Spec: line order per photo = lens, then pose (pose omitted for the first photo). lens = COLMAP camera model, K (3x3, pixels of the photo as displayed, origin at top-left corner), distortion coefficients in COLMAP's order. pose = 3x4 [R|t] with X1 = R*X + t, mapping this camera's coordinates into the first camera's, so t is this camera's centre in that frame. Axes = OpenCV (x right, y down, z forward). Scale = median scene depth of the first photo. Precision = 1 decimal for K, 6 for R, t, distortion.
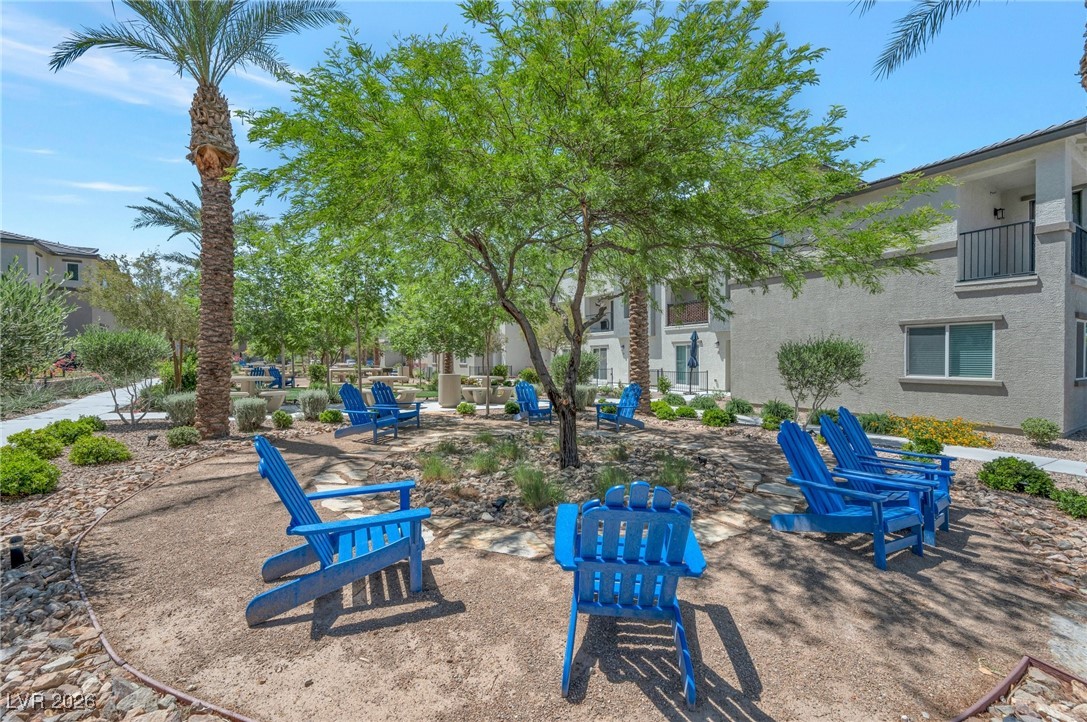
lens RADIAL K [[456.9, 0, 542.4], [0, 456.9, 362.7], [0, 0, 1]] dist [-0.004210, 0.000688]
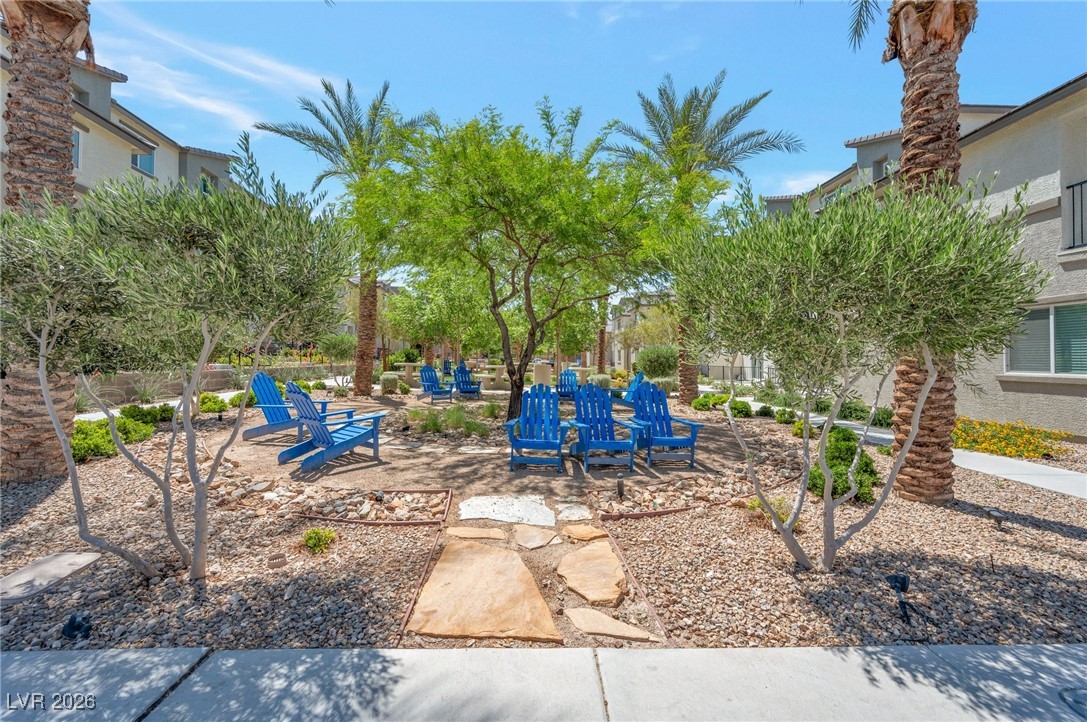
lens RADIAL K [[456.9, 0, 544.1], [0, 456.9, 358.9], [0, 0, 1]] dist [-0.004210, 0.000688]
pose [[0.866463, 0.006043, -0.499205, 0.535539], [-0.015077, 0.999787, -0.014065, 0.030949], [0.499014, 0.019713, 0.866370, -0.099848]]
